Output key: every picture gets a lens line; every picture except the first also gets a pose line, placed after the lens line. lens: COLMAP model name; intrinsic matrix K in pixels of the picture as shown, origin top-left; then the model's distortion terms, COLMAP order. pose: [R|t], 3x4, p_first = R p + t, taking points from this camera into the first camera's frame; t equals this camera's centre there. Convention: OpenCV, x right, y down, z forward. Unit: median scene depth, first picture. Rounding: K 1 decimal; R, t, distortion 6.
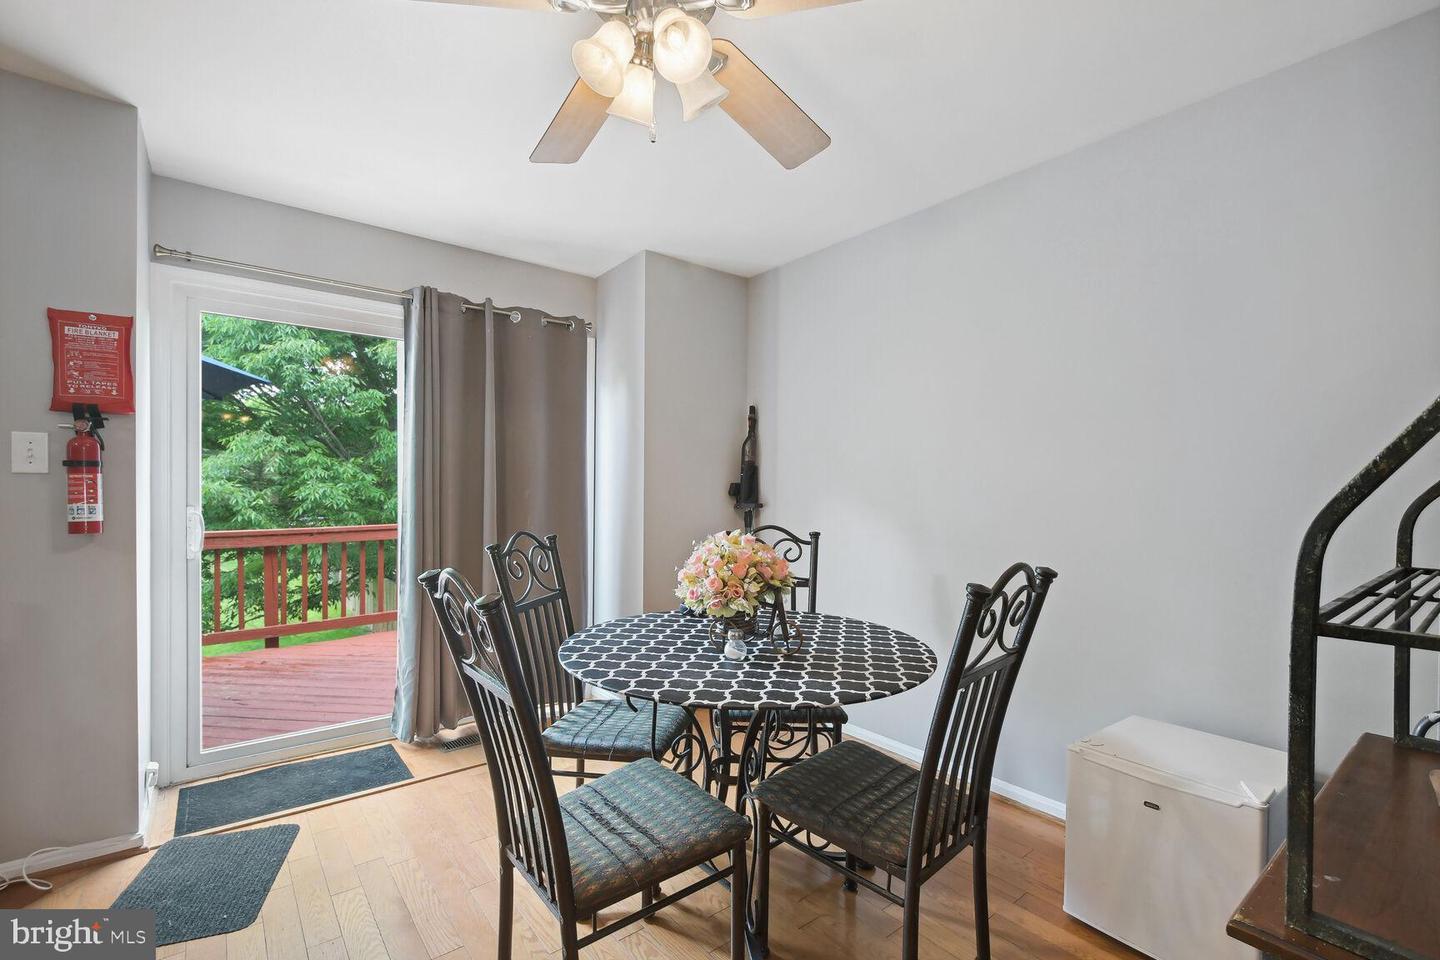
lens RADIAL K [[635.5, 0, 722.6], [0, 635.5, 494.0], [0, 0, 1]] dist [0.003273, -0.005683]
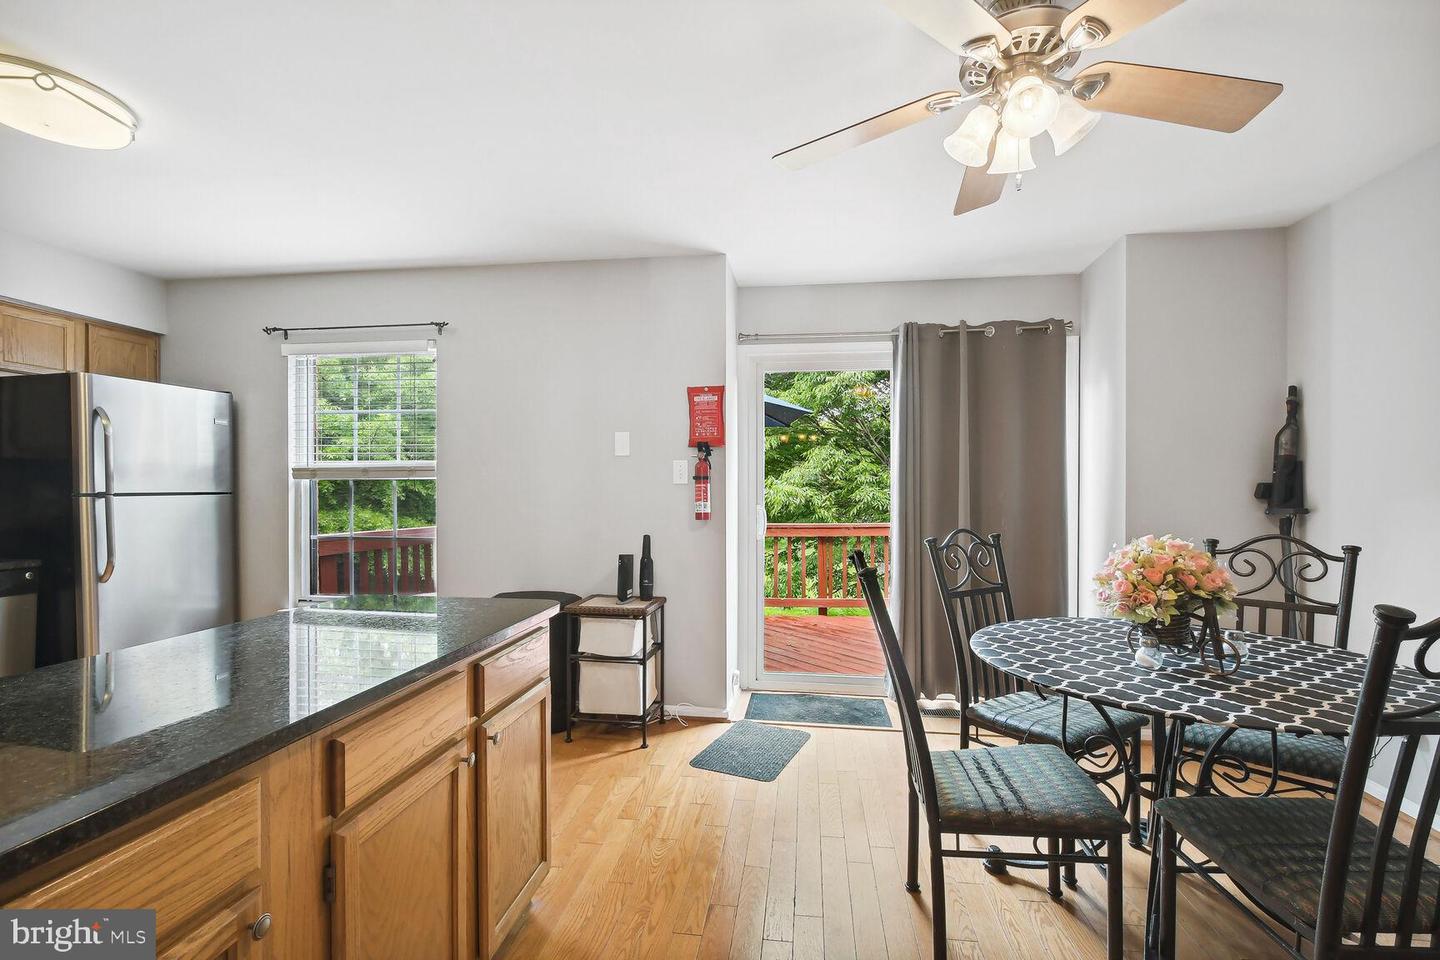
lens RADIAL K [[635.5, 0, 719.6], [0, 635.5, 490.7], [0, 0, 1]] dist [0.003273, -0.005683]
pose [[0.689552, -0.005105, -0.724219, 0.214944], [-0.001079, 0.999967, -0.008076, -0.000478], [0.724236, 0.006350, 0.689523, -0.110718]]
